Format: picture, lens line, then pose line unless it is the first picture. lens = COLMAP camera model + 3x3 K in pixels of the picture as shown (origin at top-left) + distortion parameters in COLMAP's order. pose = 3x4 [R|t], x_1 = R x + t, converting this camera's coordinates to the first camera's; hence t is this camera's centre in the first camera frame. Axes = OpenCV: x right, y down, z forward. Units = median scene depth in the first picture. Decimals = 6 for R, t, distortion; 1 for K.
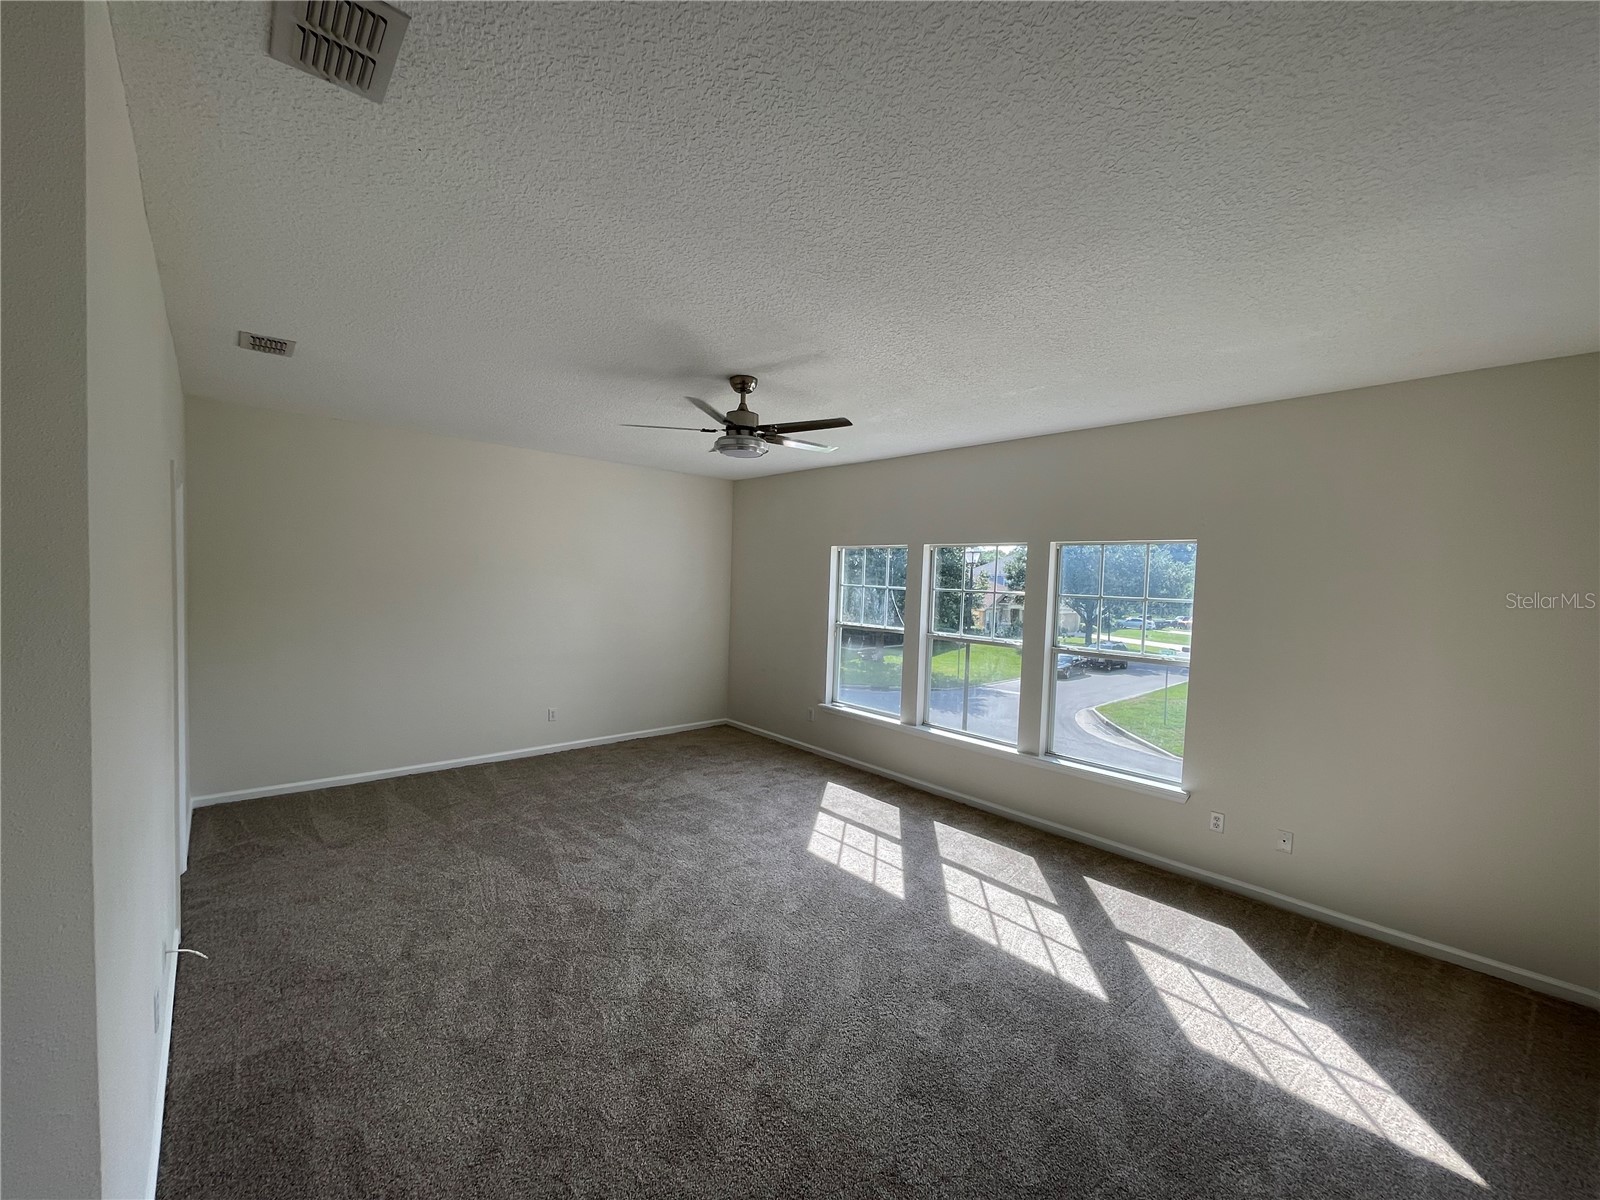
lens RADIAL K [[643.9, 0, 797.0], [0, 643.9, 605.9], [0, 0, 1]] dist [-0.000572, -0.000018]
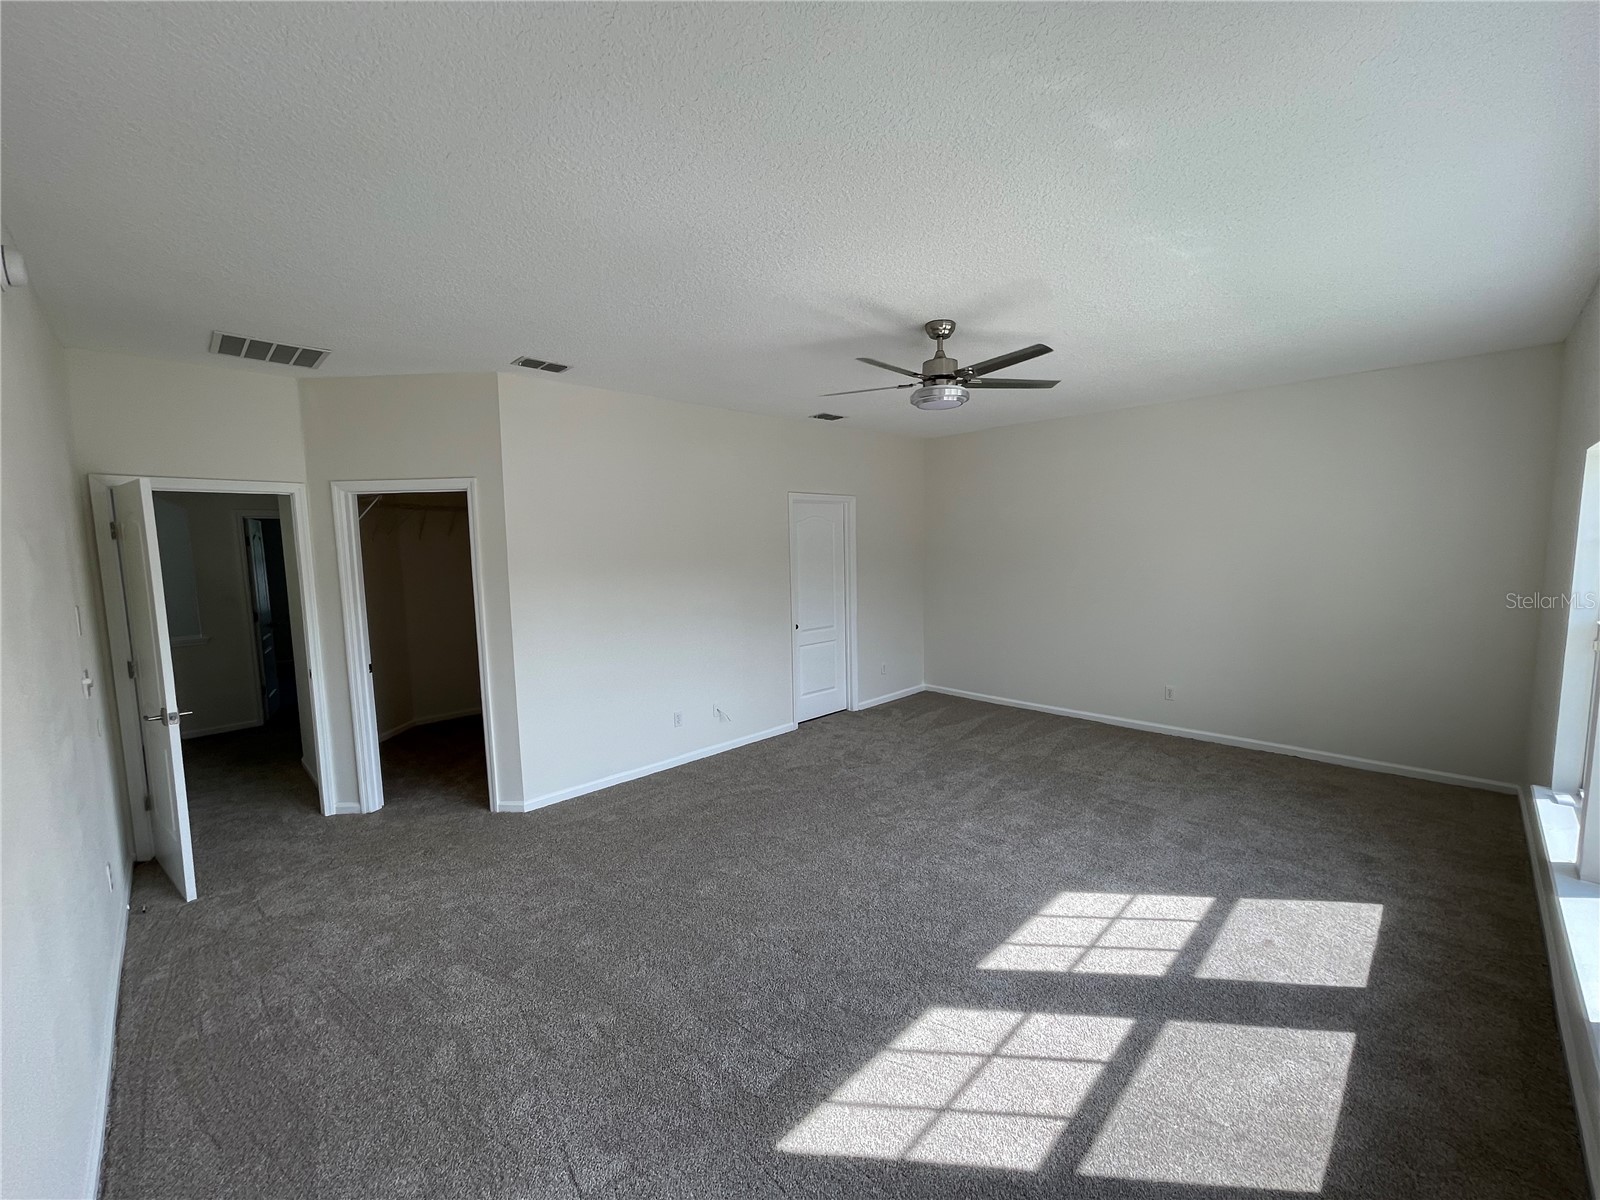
lens RADIAL K [[643.9, 0, 797.0], [0, 643.9, 605.9], [0, 0, 1]] dist [-0.000572, -0.000018]
pose [[0.046368, 0.064812, -0.996820, 0.710714], [-0.026690, 0.997617, 0.063622, 0.004370], [0.998568, 0.023656, 0.047987, 0.624851]]
